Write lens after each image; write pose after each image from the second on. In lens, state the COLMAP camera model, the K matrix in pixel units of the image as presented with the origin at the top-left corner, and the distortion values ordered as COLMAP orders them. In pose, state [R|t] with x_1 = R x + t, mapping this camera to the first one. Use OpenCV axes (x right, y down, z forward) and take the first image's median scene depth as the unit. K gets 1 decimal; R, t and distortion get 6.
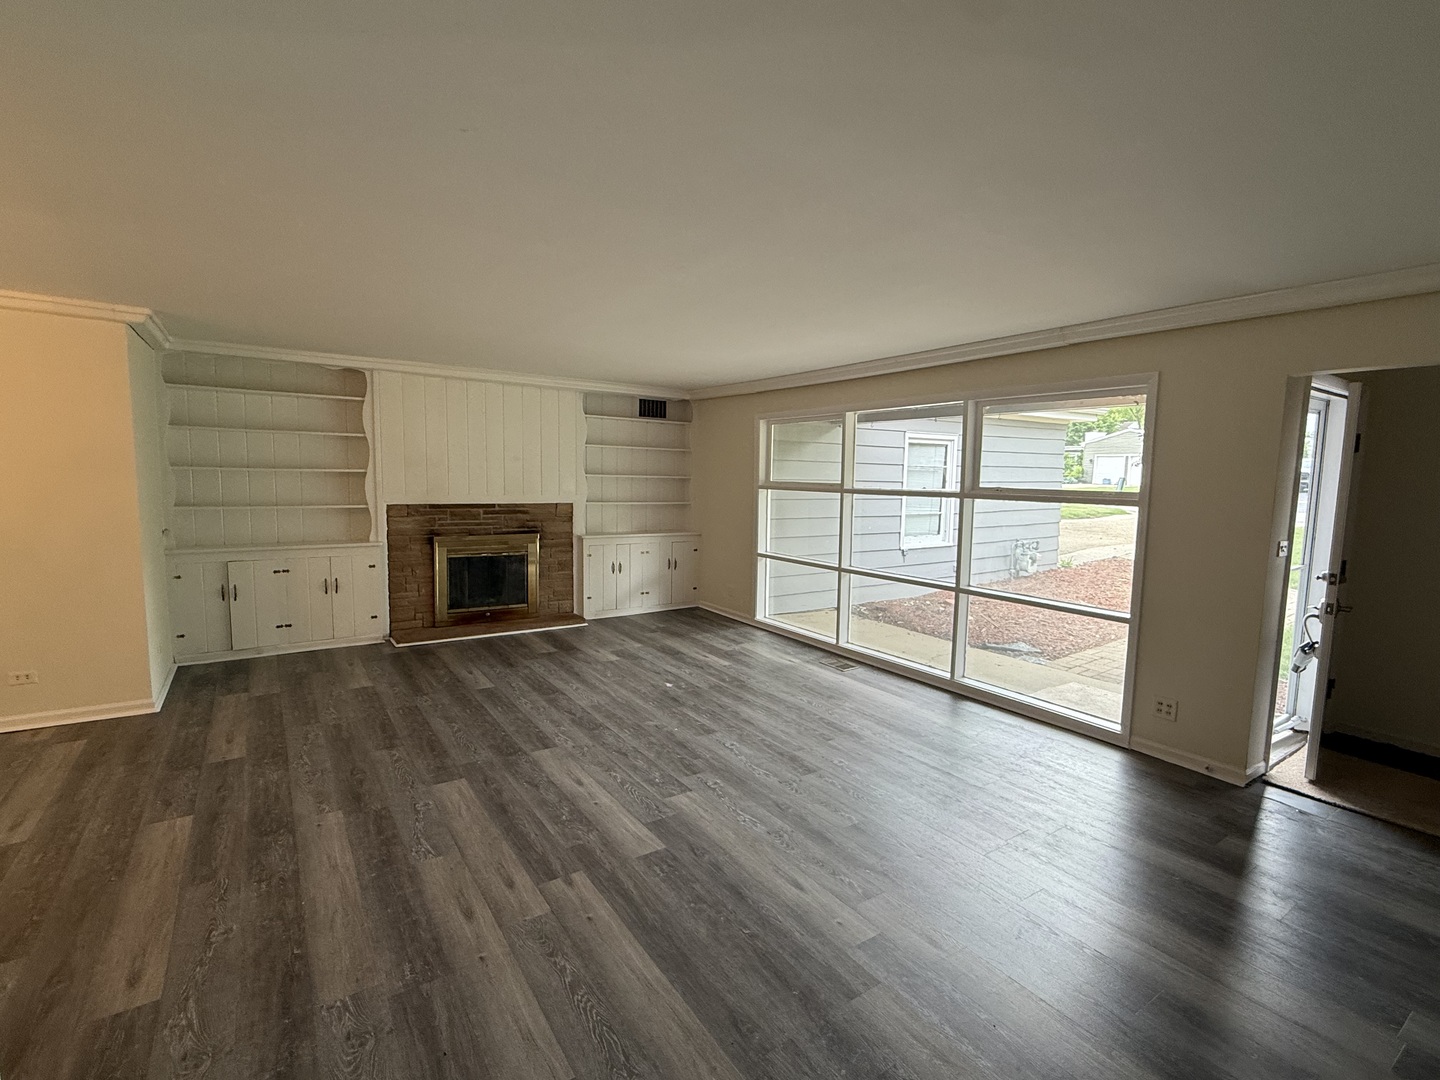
lens RADIAL K [[671.6, 0, 719.7], [0, 671.6, 540.9], [0, 0, 1]] dist [-0.000490, -0.000027]
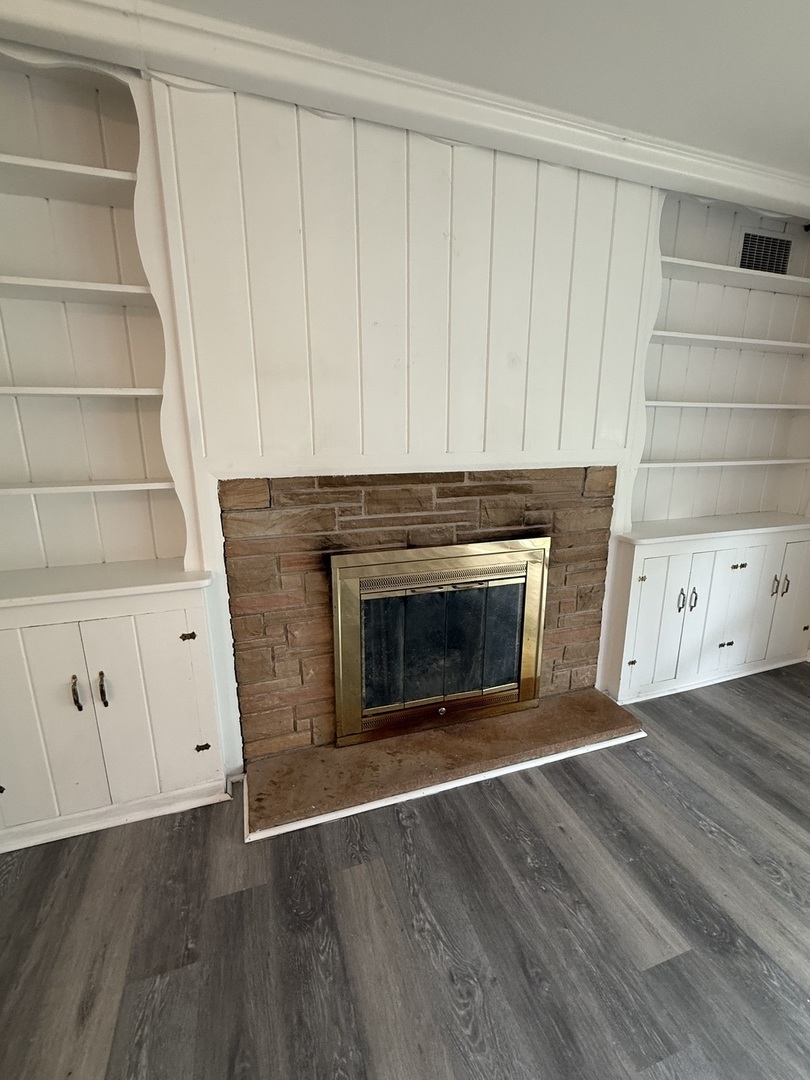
lens RADIAL K [[470.0, 0, 407.3], [0, 470.0, 537.3], [0, 0, 1]] dist [0.004033, 0.000122]
pose [[0.964112, 0.037709, -0.262805, -0.303432], [-0.004470, 0.992027, 0.125946, -0.054217], [0.265459, -0.120251, 0.956594, 0.734239]]
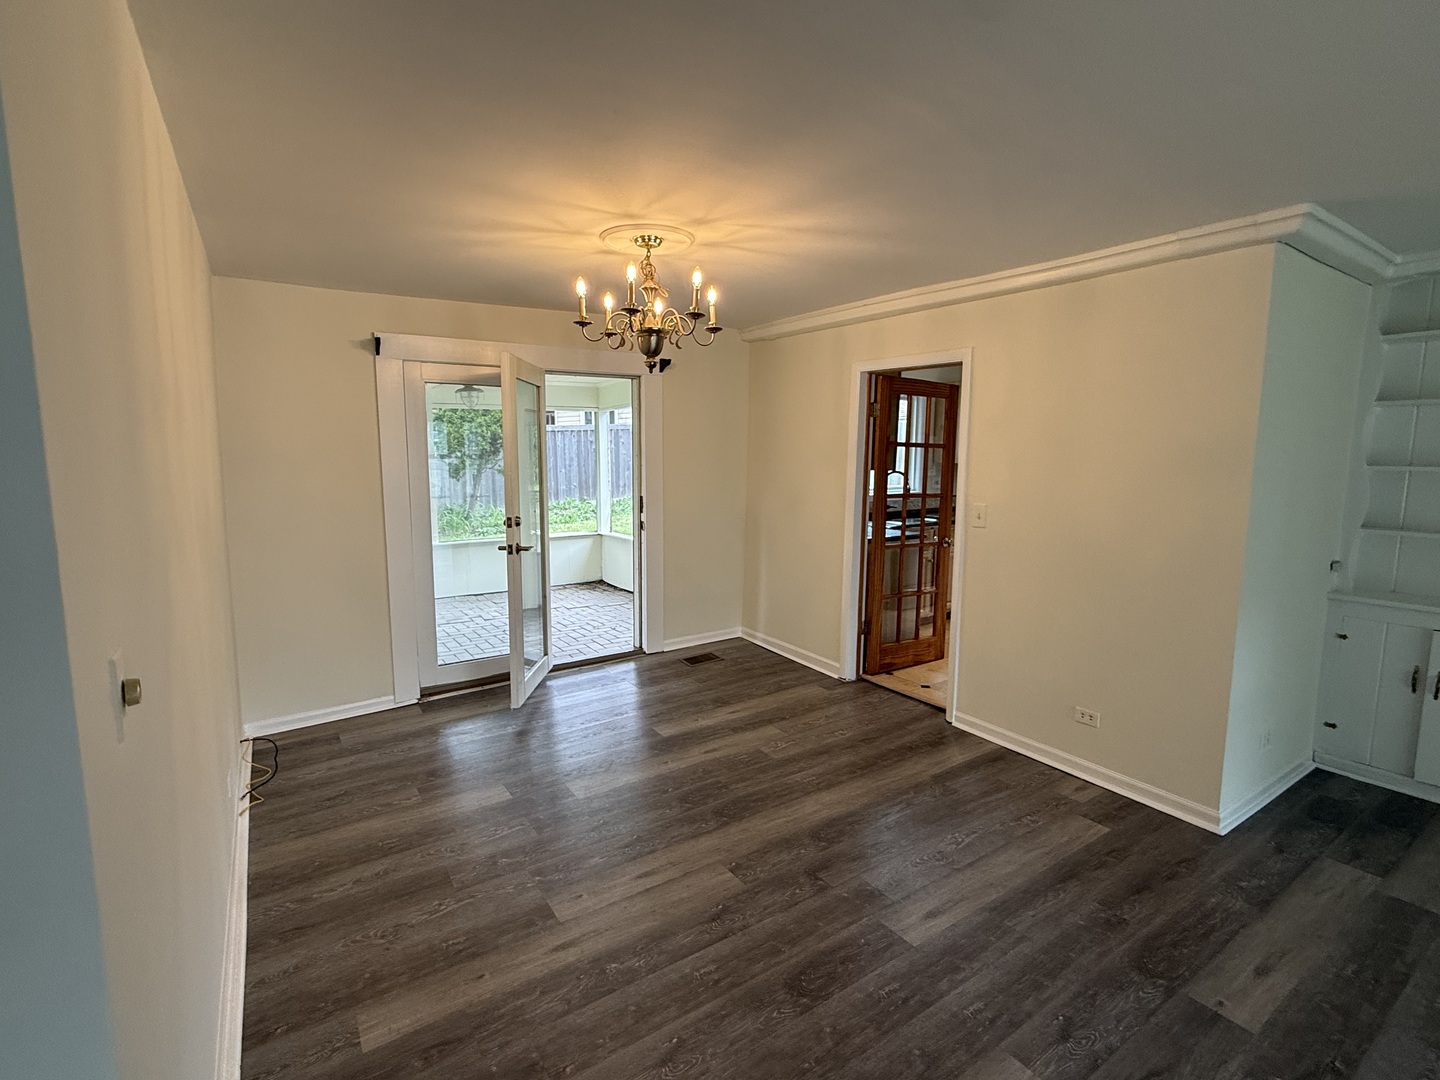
lens RADIAL K [[671.6, 0, 725.6], [0, 671.6, 539.3], [0, 0, 1]] dist [-0.000490, -0.000027]
pose [[-0.005750, 0.103067, -0.994658, -0.165519], [-0.110971, 0.988465, 0.103067, -0.039389], [0.993807, 0.110970, 0.005754, 0.388274]]
